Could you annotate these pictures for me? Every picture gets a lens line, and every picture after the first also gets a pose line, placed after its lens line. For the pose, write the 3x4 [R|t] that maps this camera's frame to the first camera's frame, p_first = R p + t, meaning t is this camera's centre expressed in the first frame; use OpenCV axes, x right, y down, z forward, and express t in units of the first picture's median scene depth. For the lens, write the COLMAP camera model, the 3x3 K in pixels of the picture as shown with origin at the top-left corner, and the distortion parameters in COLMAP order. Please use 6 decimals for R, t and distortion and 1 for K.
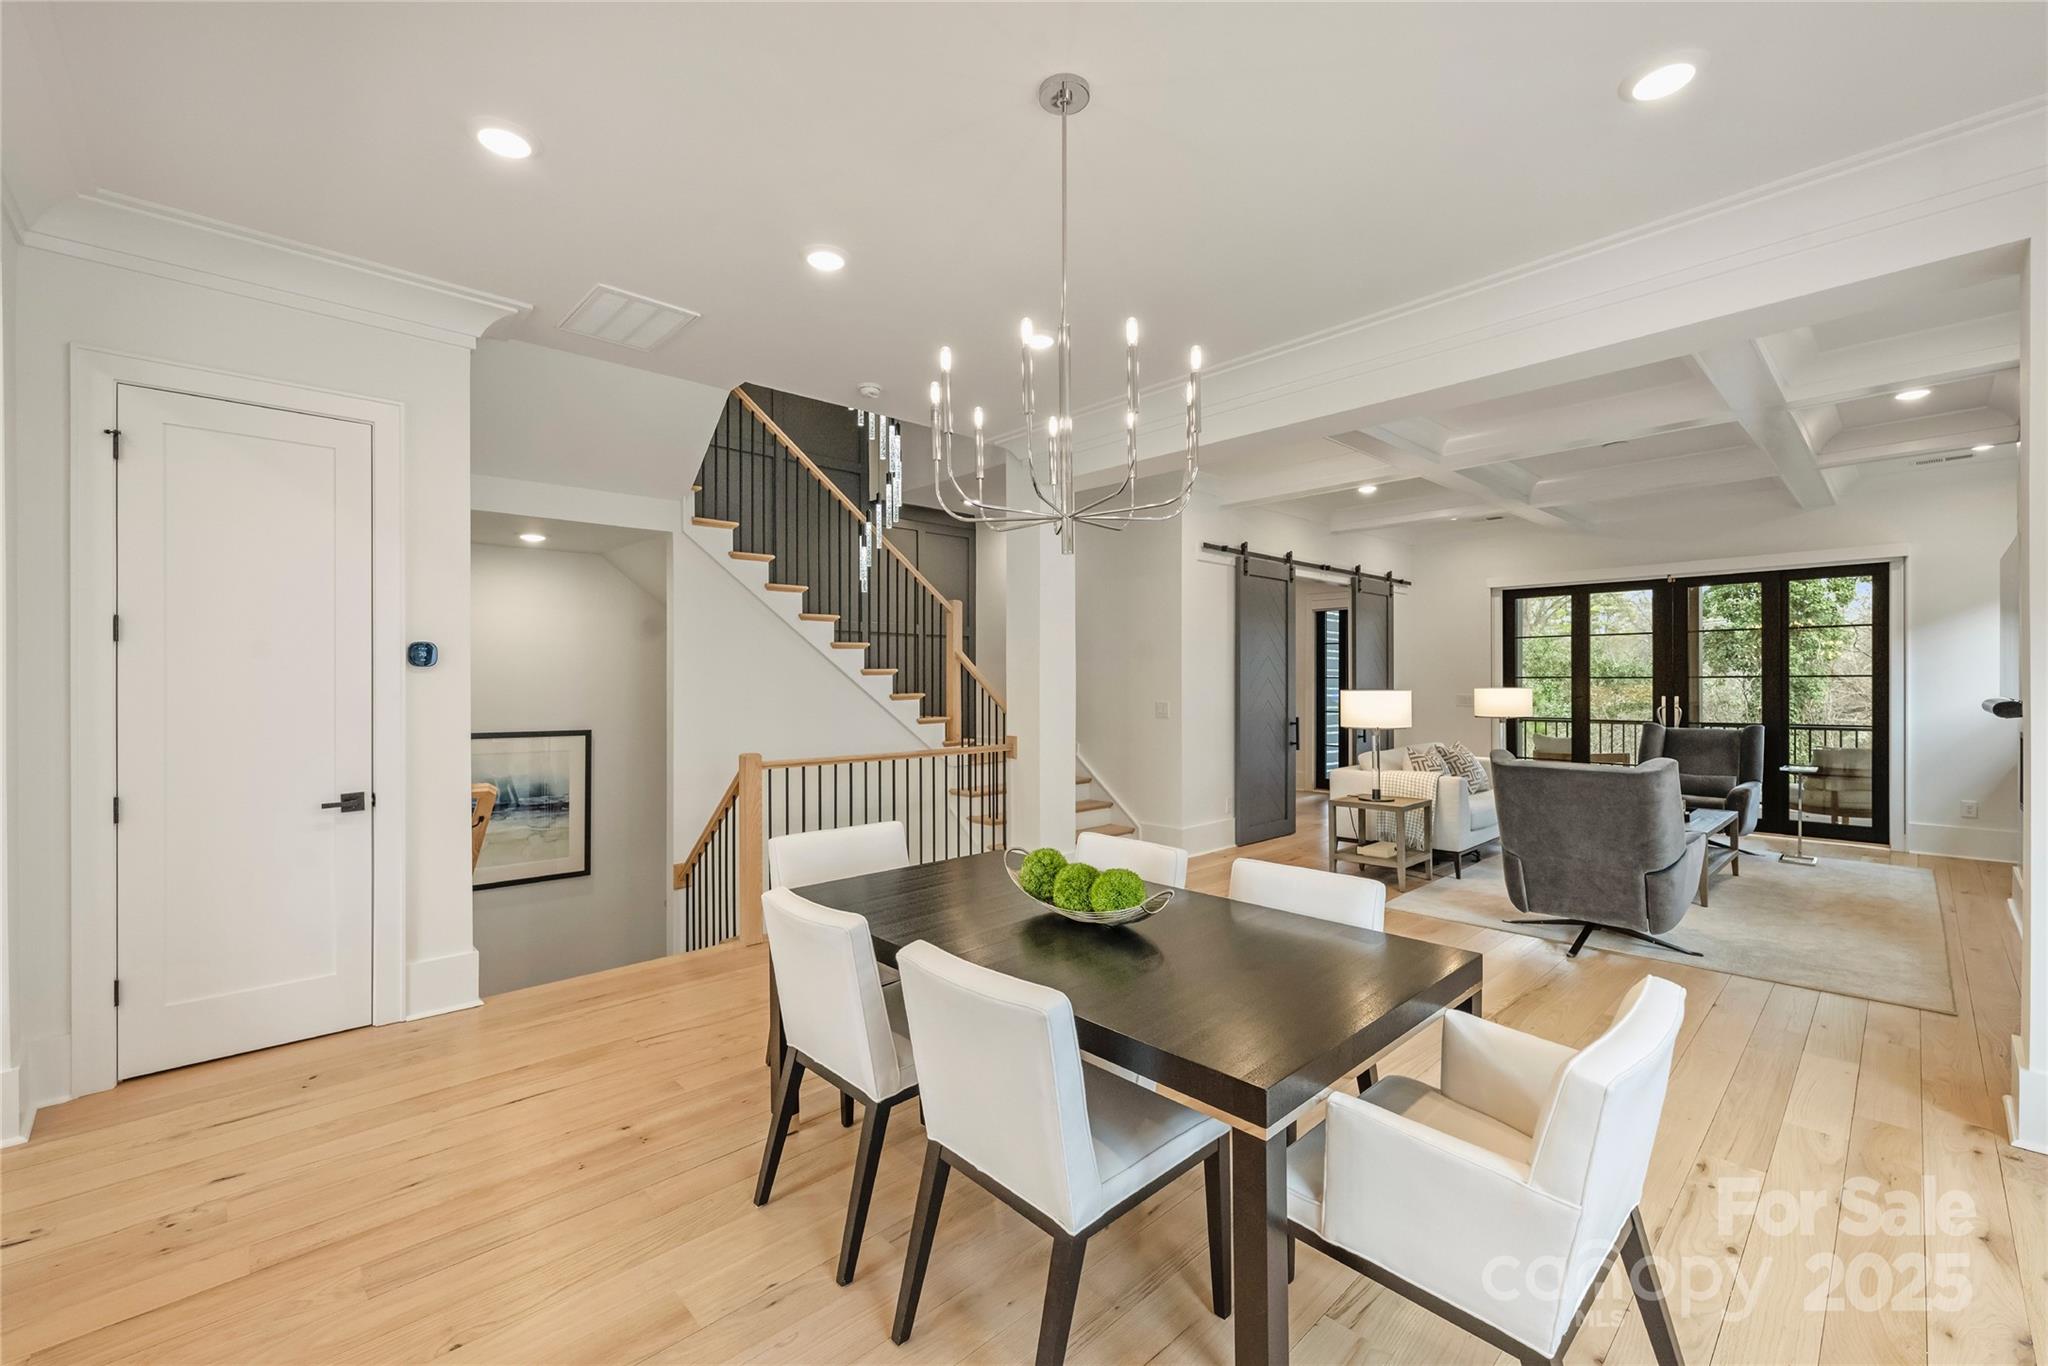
lens RADIAL K [[843.0, 0, 1017.0], [0, 843.0, 680.2], [0, 0, 1]] dist [-0.002279, -0.000269]
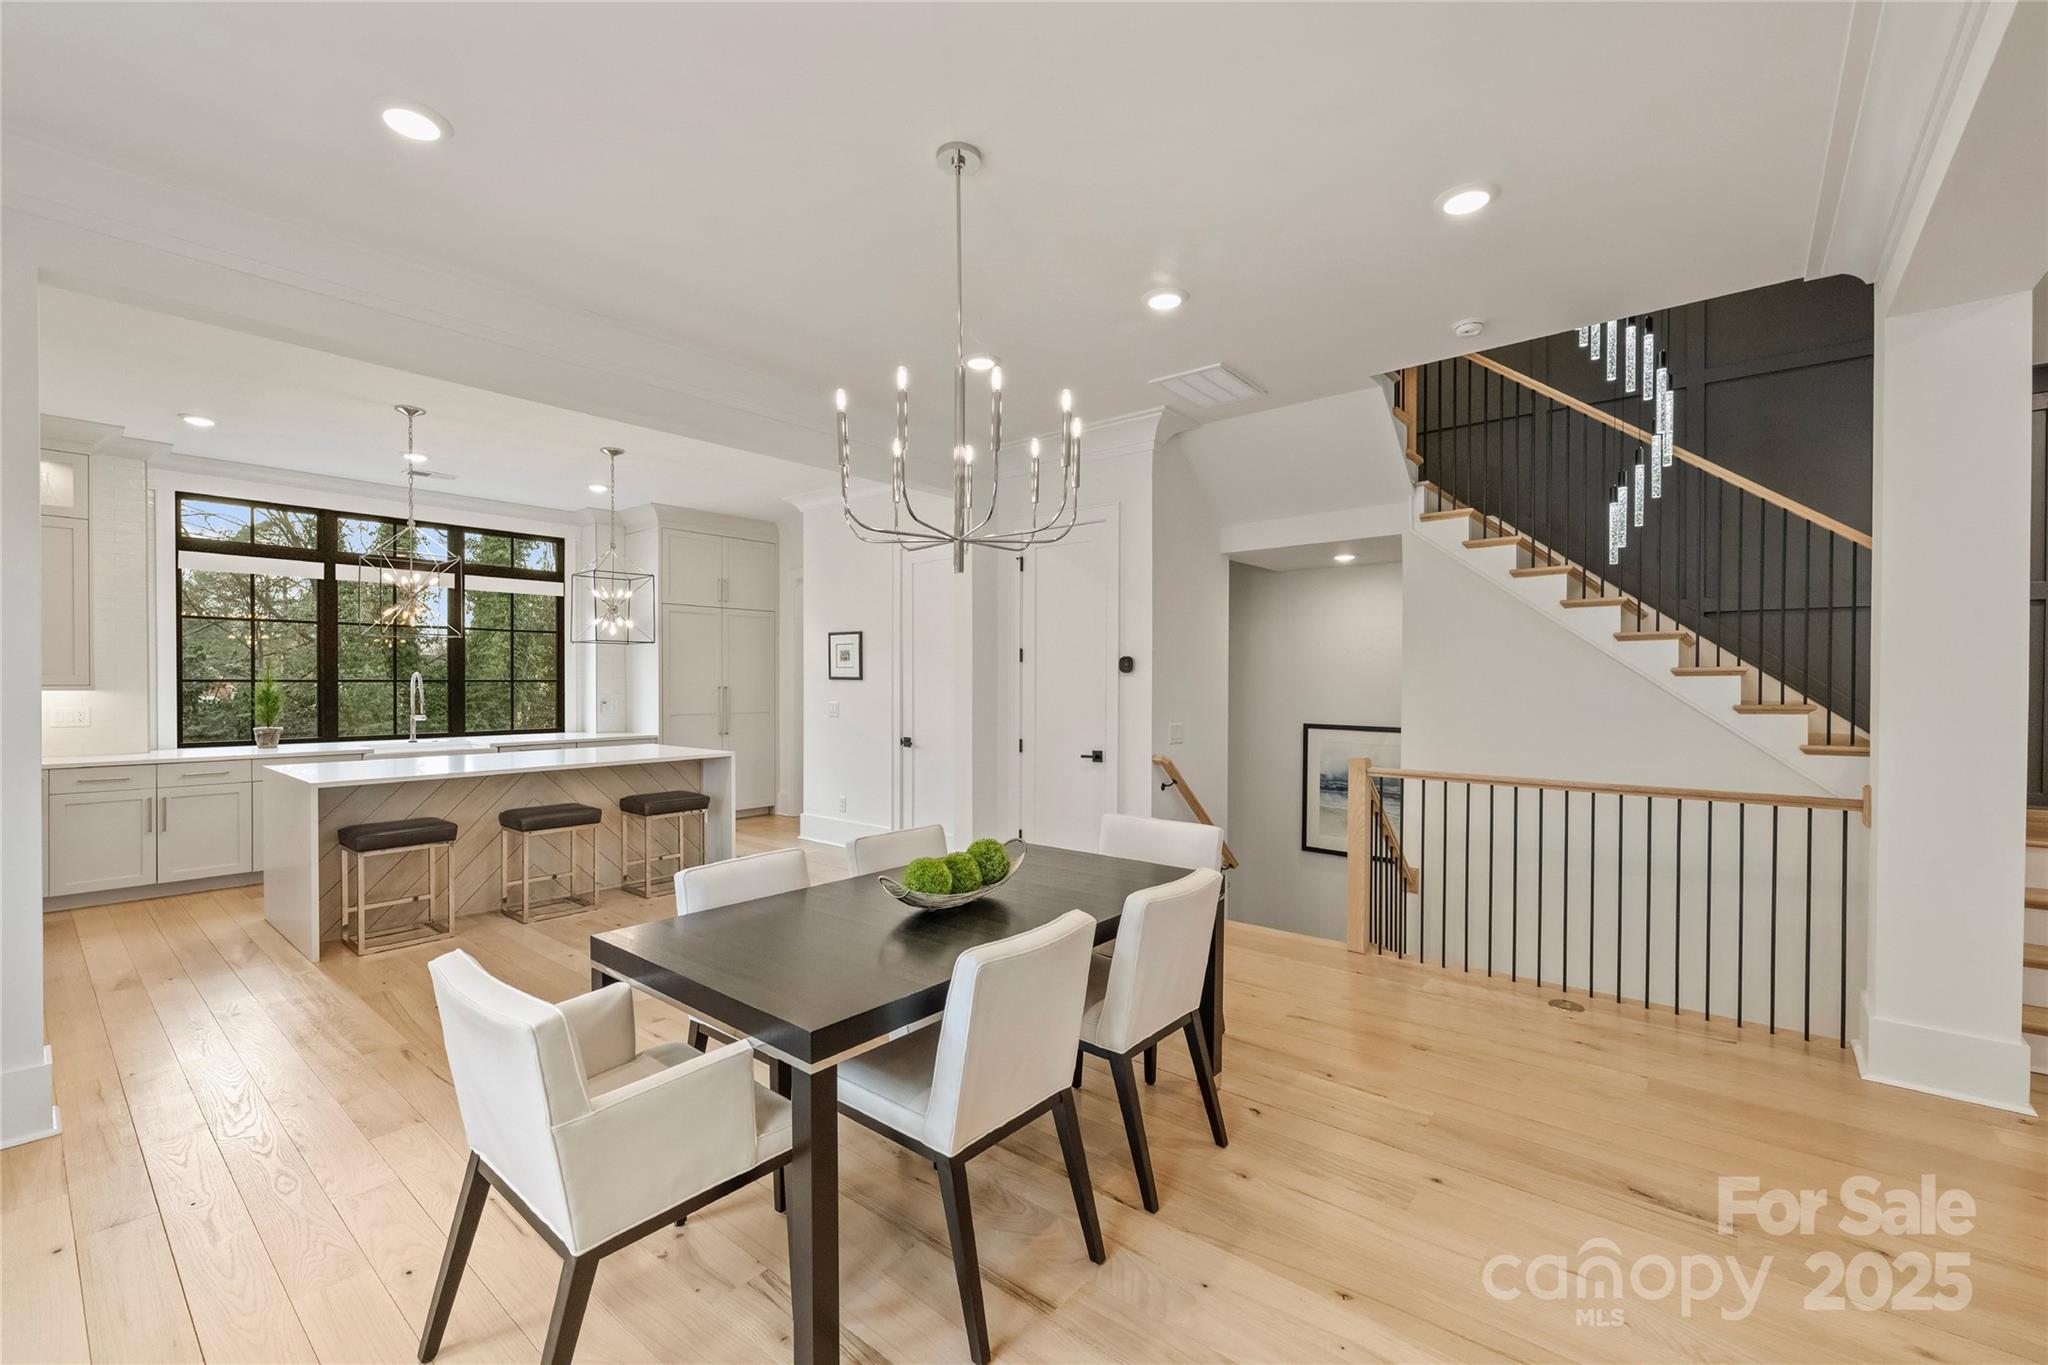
lens RADIAL K [[842.2, 0, 1016.7], [0, 842.2, 688.3], [0, 0, 1]] dist [0.002382, -0.000200]
pose [[0.125772, 0.012194, -0.991984, 0.438916], [-0.005614, 0.999917, 0.011580, -0.002400], [0.992043, 0.004113, 0.125830, 0.350485]]
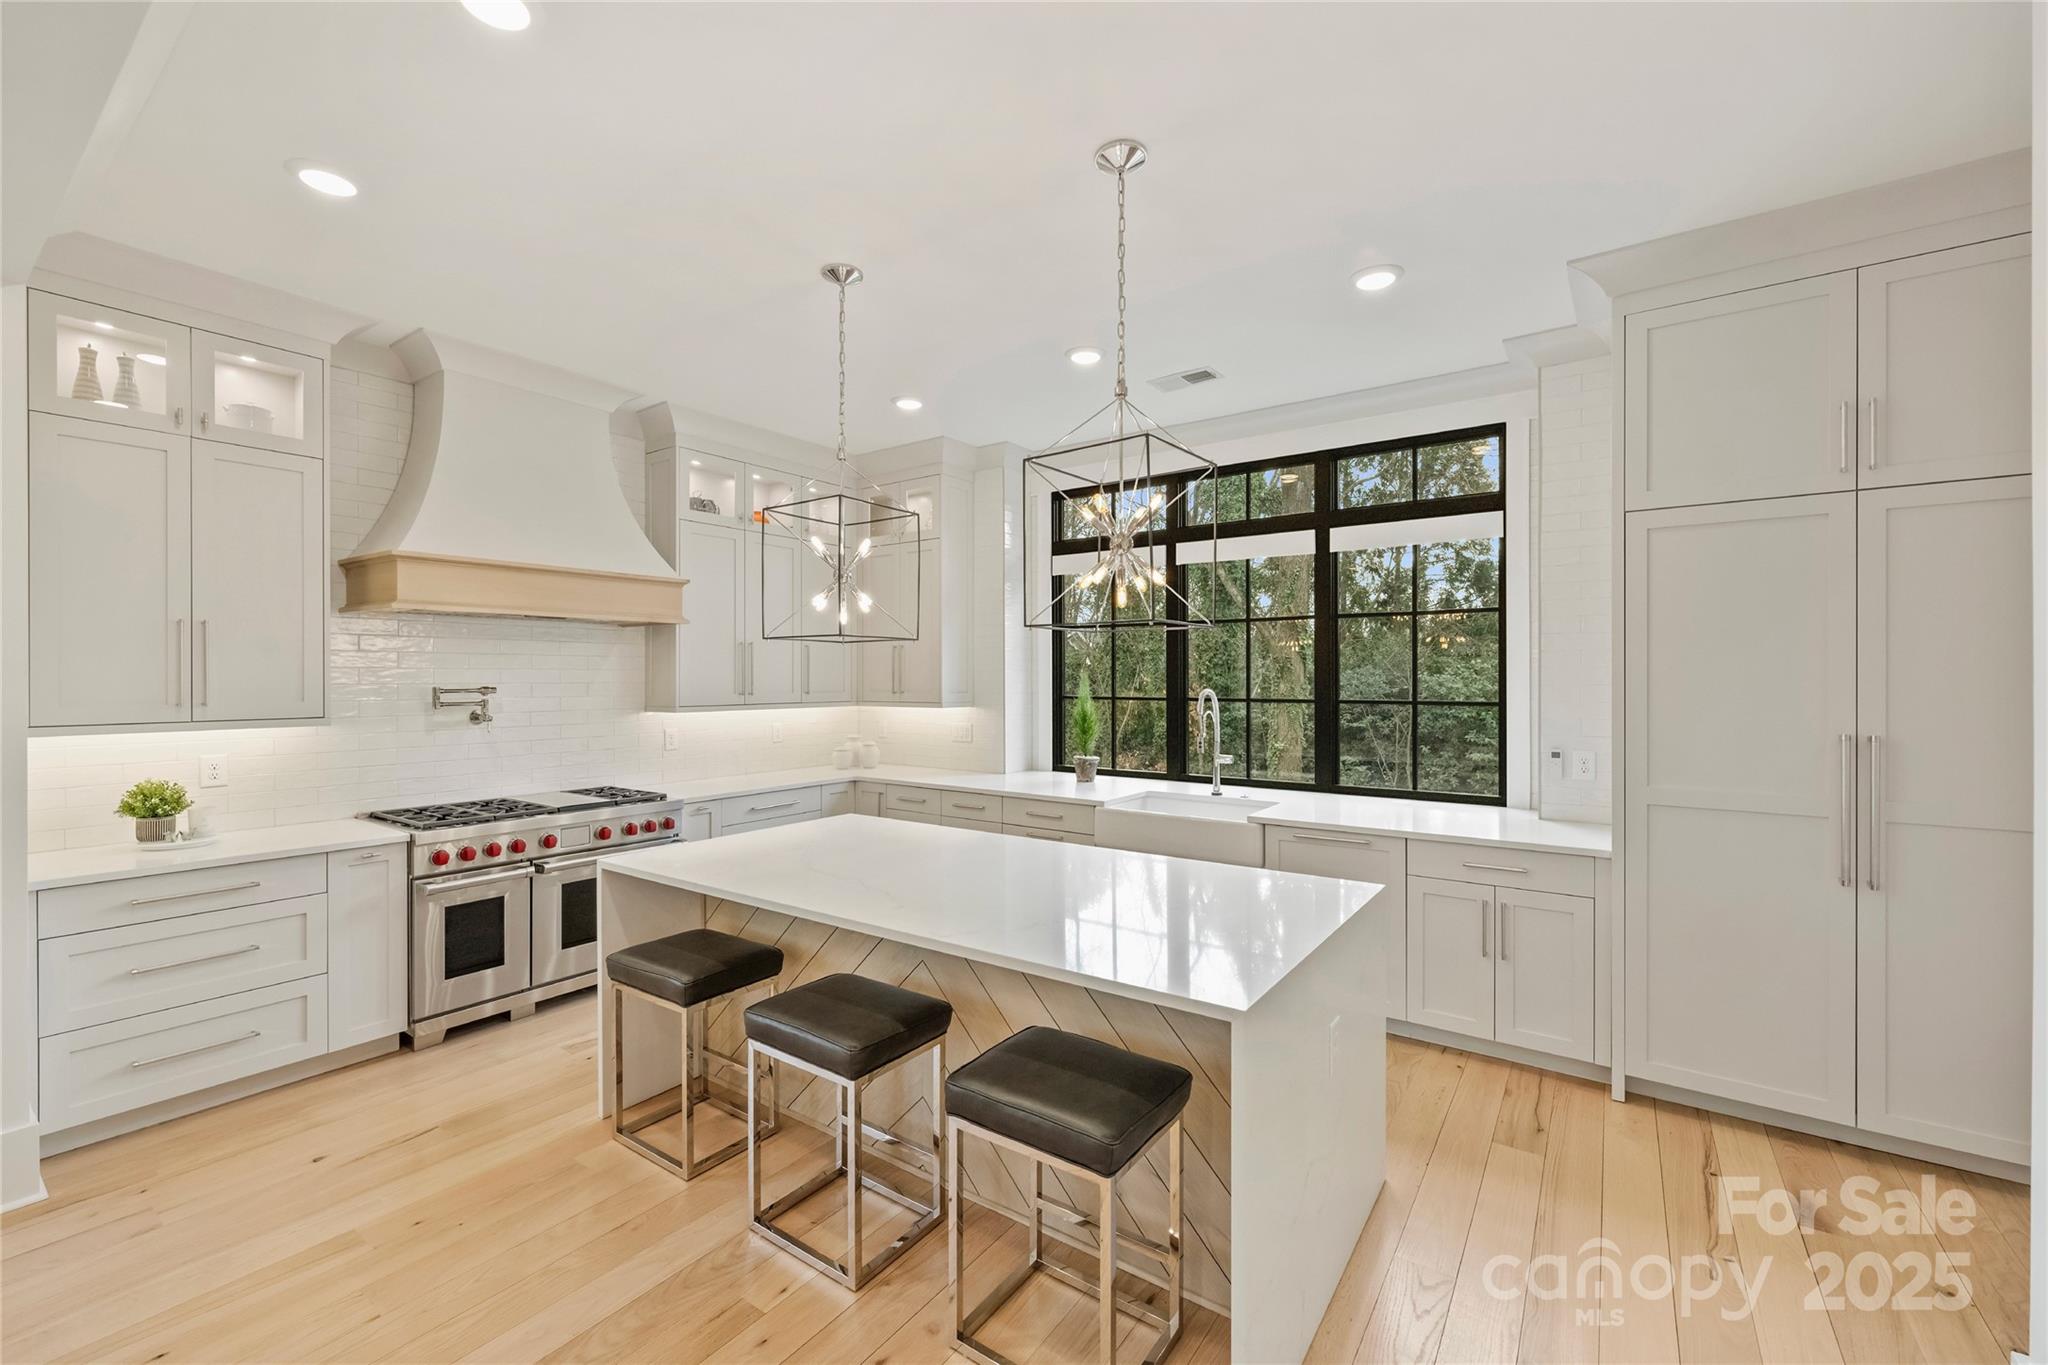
lens RADIAL K [[844.7, 0, 1018.1], [0, 844.7, 679.8], [0, 0, 1]] dist [-0.001840, -0.000190]
pose [[-0.980316, 0.003544, -0.197403, -0.413357], [0.002221, 0.999974, 0.006919, -0.019093], [0.197423, 0.006344, -0.980298, 0.387899]]
